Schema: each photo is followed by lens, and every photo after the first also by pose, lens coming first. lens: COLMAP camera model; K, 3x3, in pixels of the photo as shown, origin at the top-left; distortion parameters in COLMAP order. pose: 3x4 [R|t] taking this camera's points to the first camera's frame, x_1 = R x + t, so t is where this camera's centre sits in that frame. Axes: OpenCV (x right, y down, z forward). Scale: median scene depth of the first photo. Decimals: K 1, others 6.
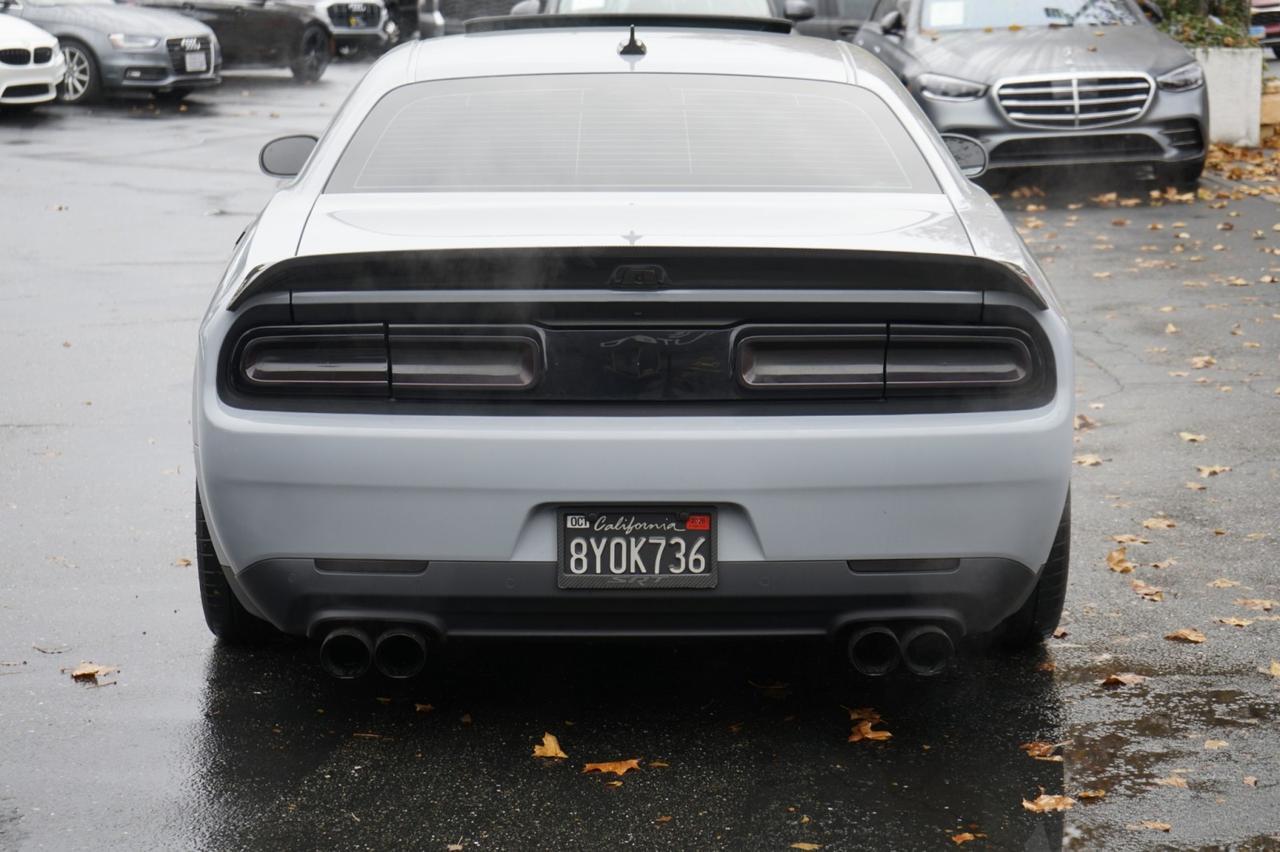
lens RADIAL K [[2617.0, 0, 640.0], [0, 2617.0, 426.0], [0, 0, 1]] dist [-0.057190, 0.421305]
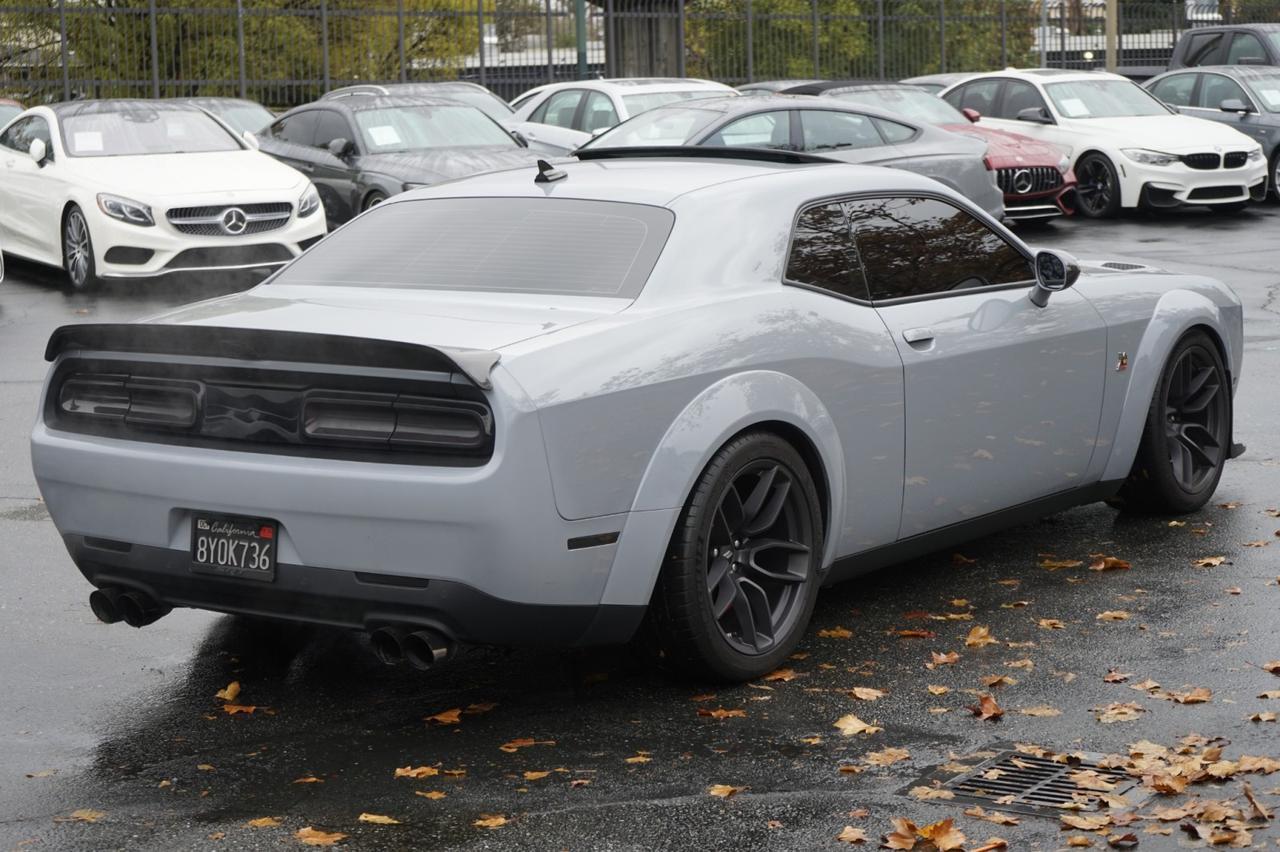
lens RADIAL K [[2617.0, 0, 640.0], [0, 2617.0, 426.0], [0, 0, 1]] dist [-0.057190, 0.421305]
pose [[0.804995, 0.060931, -0.590144, 0.969545], [-0.081631, 0.996627, -0.008451, -0.022323], [0.587638, 0.054977, 0.807254, 0.018044]]
